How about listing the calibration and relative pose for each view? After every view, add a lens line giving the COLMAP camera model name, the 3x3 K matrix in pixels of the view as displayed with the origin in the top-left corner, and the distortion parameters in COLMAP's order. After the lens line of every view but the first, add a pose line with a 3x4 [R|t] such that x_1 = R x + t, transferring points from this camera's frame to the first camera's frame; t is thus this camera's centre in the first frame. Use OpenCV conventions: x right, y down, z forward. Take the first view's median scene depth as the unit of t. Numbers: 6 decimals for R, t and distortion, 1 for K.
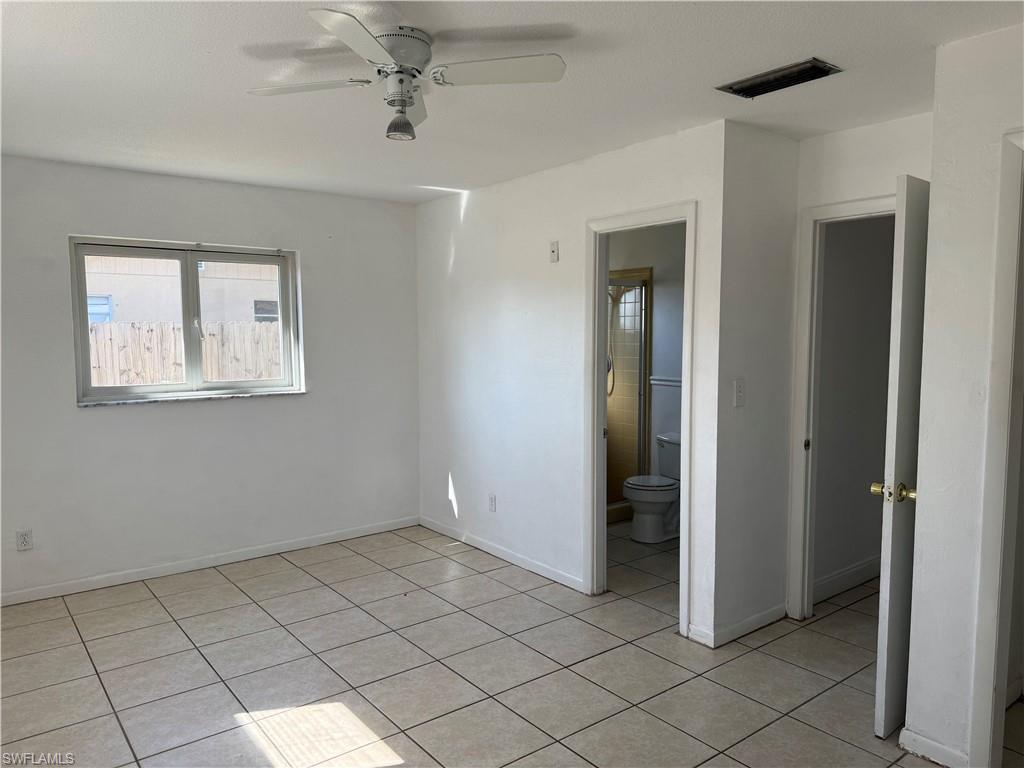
lens RADIAL K [[723.7, 0, 512.5], [0, 723.7, 398.4], [0, 0, 1]] dist [0.121144, -0.159307]
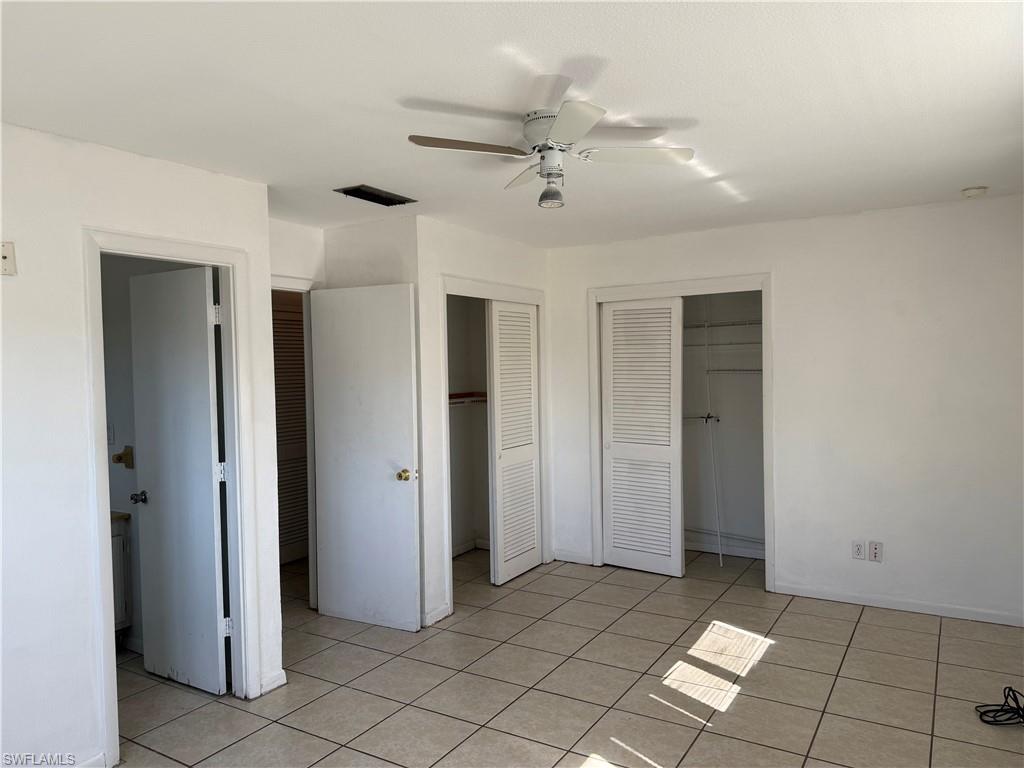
lens RADIAL K [[723.7, 0, 512.5], [0, 723.7, 398.4], [0, 0, 1]] dist [0.121144, -0.159307]
pose [[-0.349740, -0.031765, 0.936308, -0.716990], [0.110402, 0.991064, 0.074860, -0.091899], [-0.930319, 0.129552, -0.343108, 0.896516]]
